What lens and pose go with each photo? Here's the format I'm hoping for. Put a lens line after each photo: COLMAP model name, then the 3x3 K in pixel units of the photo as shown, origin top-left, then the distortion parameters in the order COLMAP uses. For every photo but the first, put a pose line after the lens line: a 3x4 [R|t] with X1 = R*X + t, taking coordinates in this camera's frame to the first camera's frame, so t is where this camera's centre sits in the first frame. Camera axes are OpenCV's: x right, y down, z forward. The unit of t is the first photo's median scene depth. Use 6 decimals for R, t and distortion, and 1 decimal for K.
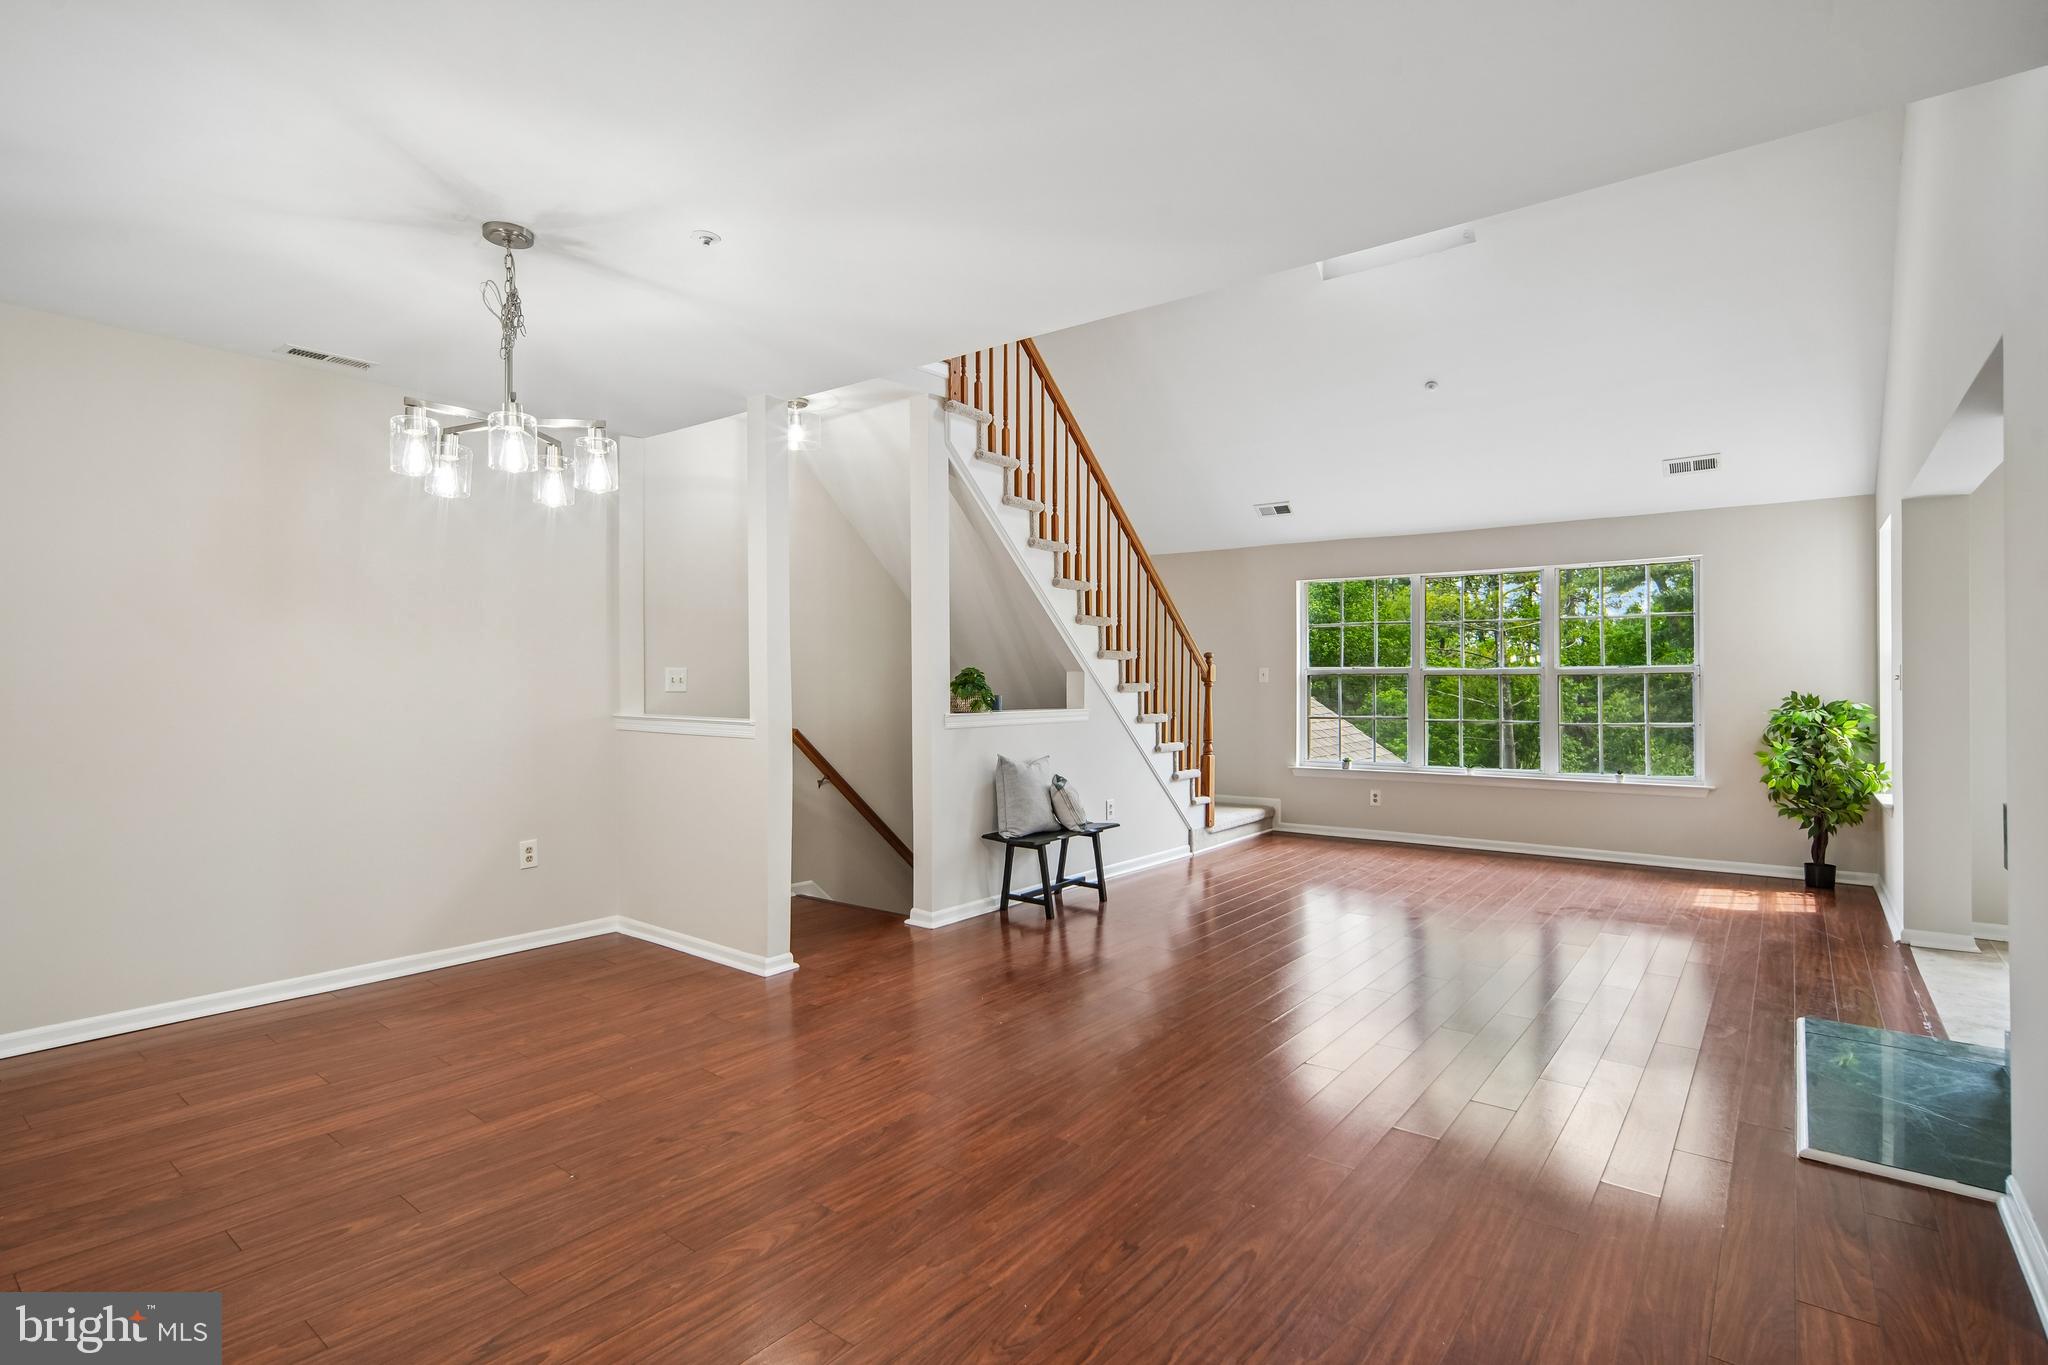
lens RADIAL K [[991.6, 0, 1027.7], [0, 991.6, 685.1], [0, 0, 1]] dist [-0.004621, -0.000183]
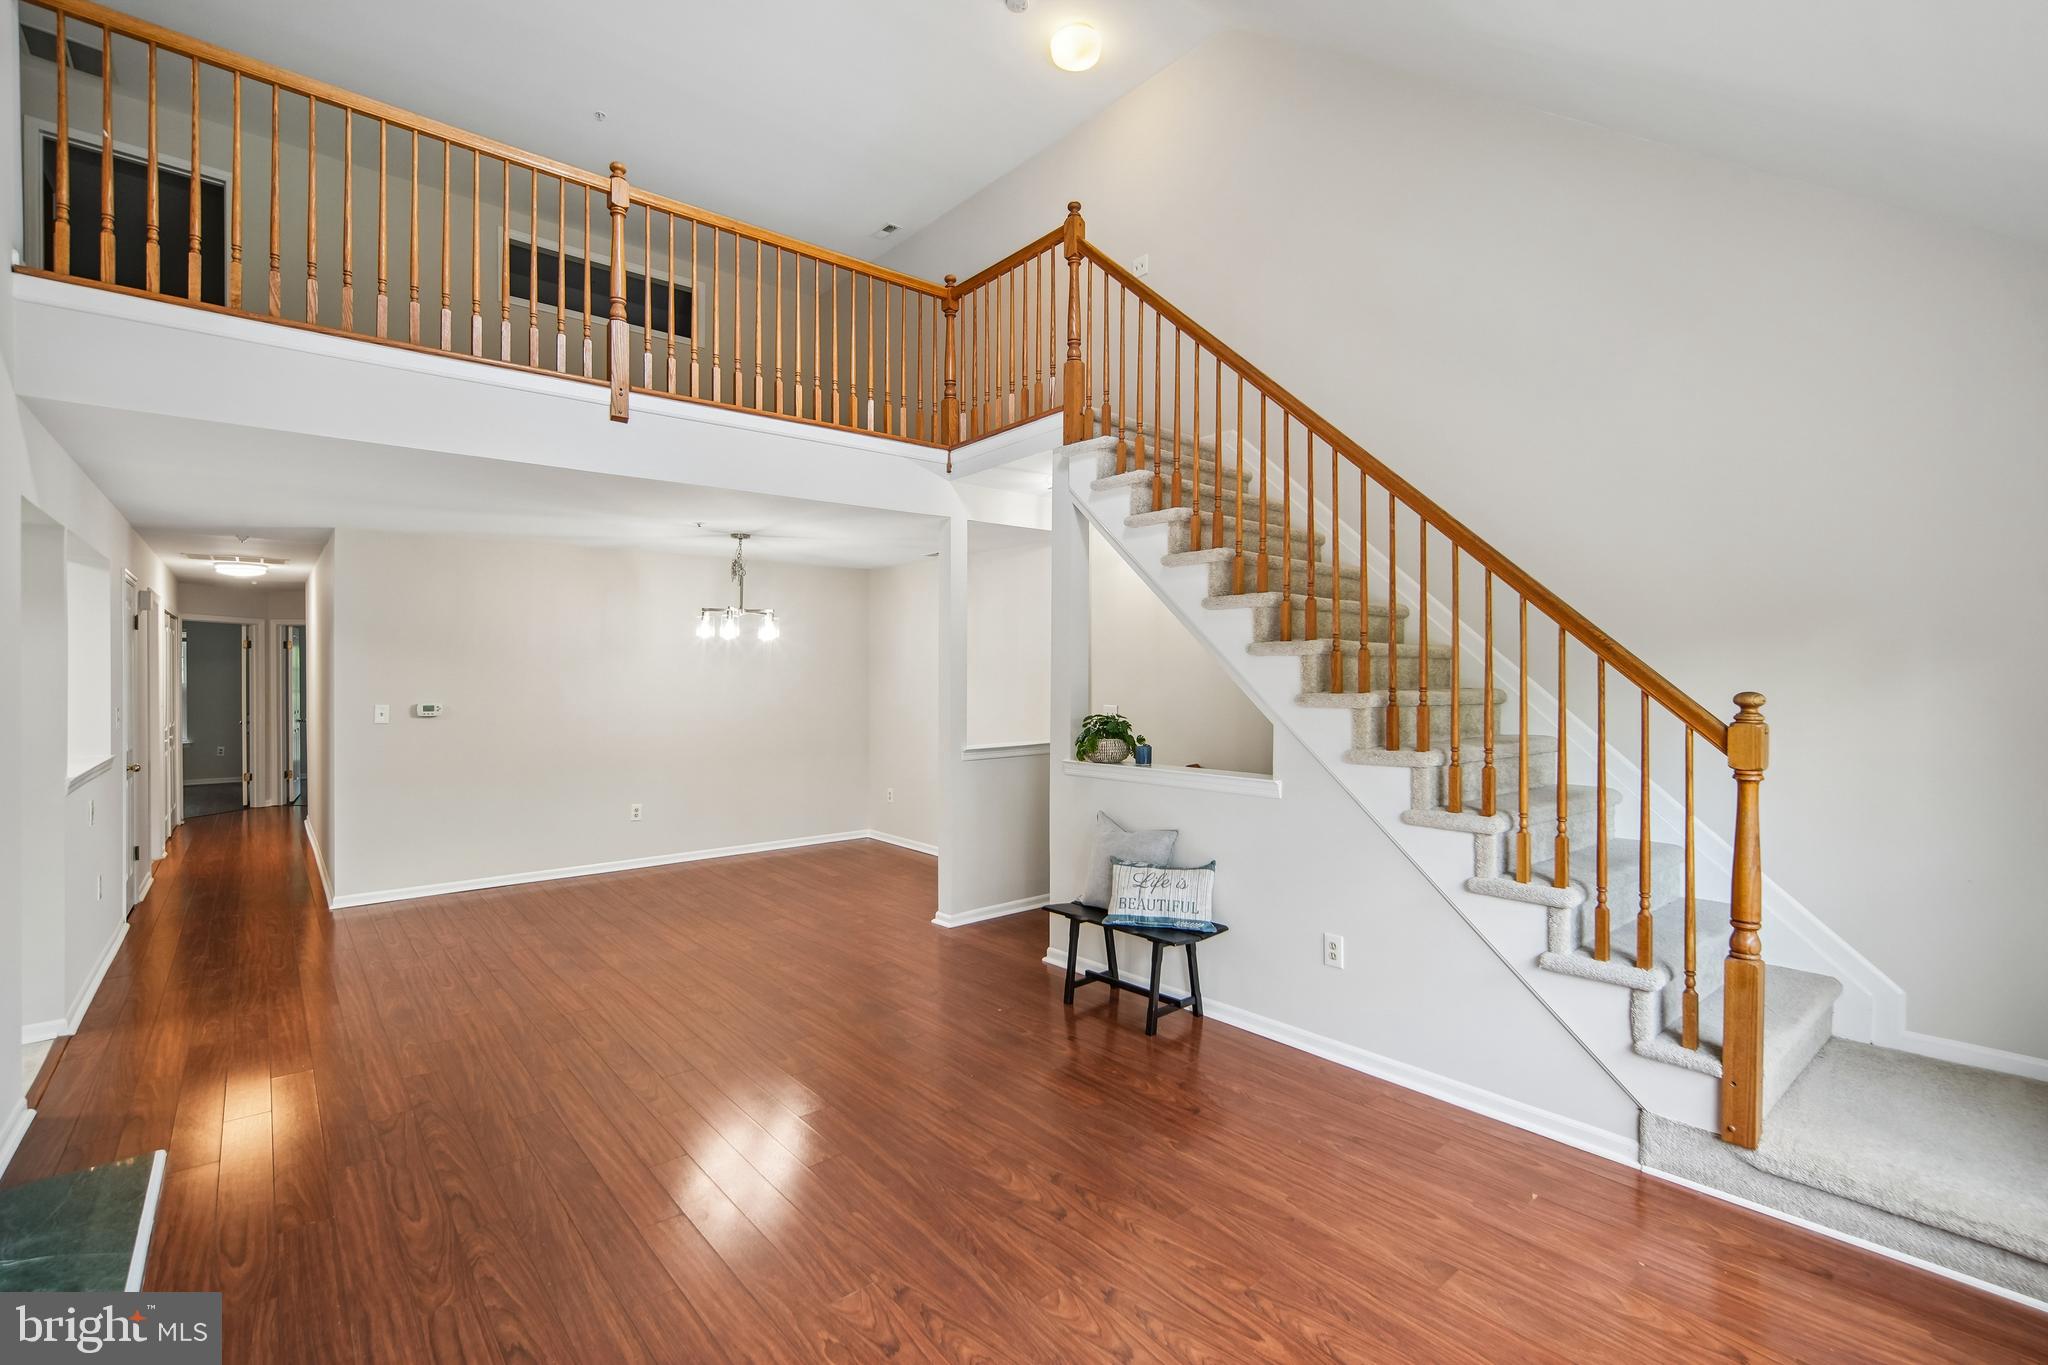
lens RADIAL K [[922.0, 0, 1013.4], [0, 922.0, 680.7], [0, 0, 1]] dist [-0.022551, 0.013465]
pose [[-0.211952, 0.007504, -0.977251, 0.732884], [-0.000593, 0.999969, 0.007807, -0.050387], [0.977280, 0.002234, -0.211941, 0.997567]]
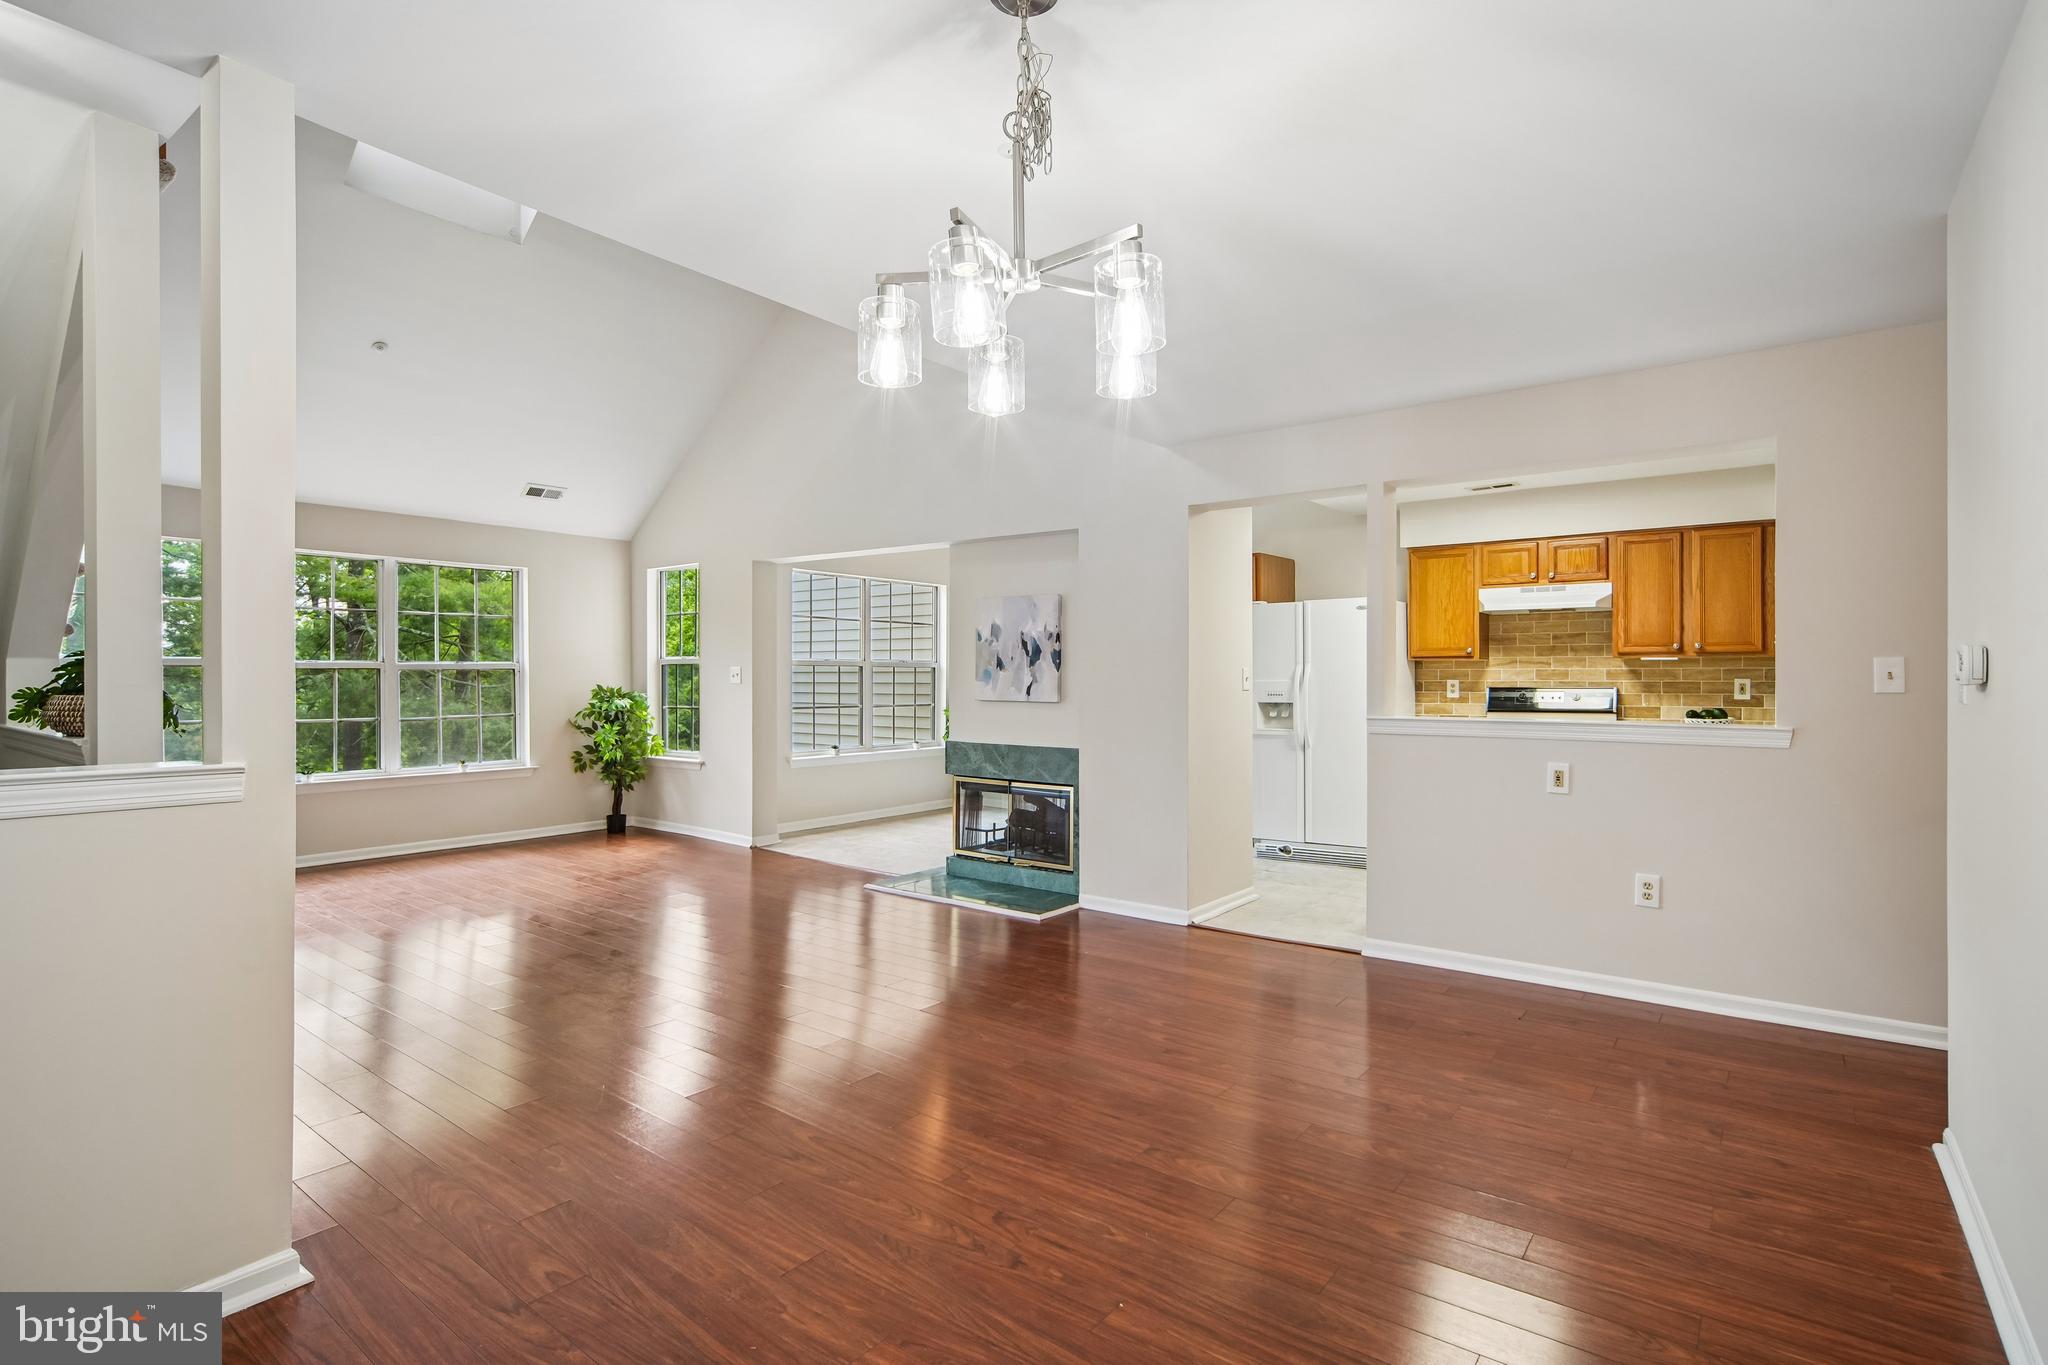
lens RADIAL K [[991.0, 0, 1024.0], [0, 991.0, 682.5], [0, 0, 1]] dist [-0.004118, 0.000412]
pose [[-0.005445, -0.002702, 0.999982, -0.536267], [-0.002957, 0.999992, 0.002686, -0.001820], [-0.999981, -0.002942, -0.005453, 0.464013]]
